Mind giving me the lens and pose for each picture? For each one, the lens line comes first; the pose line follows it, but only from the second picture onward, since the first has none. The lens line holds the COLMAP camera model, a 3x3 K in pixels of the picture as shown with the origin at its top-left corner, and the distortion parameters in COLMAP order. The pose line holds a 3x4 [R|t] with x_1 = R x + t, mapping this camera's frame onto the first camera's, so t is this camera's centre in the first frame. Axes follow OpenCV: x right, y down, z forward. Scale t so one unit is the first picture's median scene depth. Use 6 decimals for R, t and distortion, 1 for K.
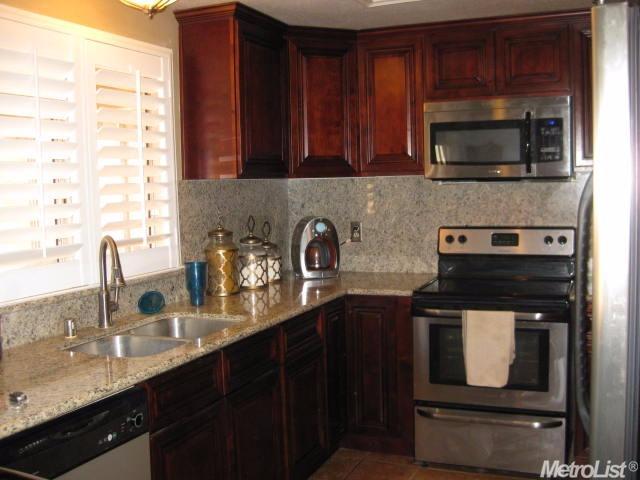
lens RADIAL K [[709.2, 0, 324.0], [0, 709.2, 242.7], [0, 0, 1]] dist [-0.030869, 0.000000]
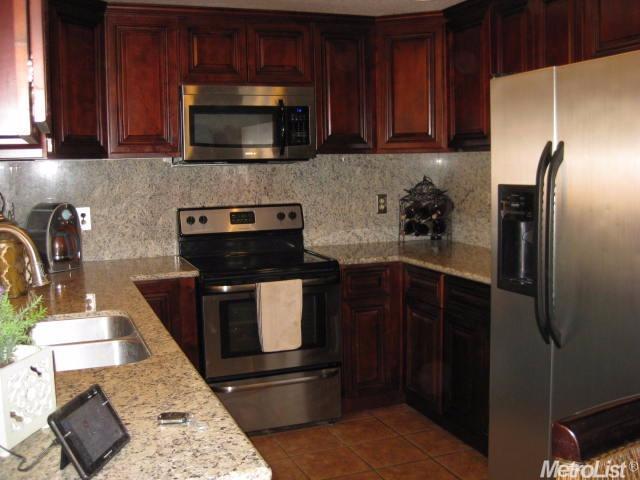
lens RADIAL K [[709.2, 0, 323.4], [0, 709.2, 236.1], [0, 0, 1]] dist [-0.030869, 0.000000]
pose [[0.761088, -0.066215, 0.645260, -0.351475], [0.061015, 0.997673, 0.030412, -0.001905], [-0.645772, 0.016225, 0.763358, 0.102575]]
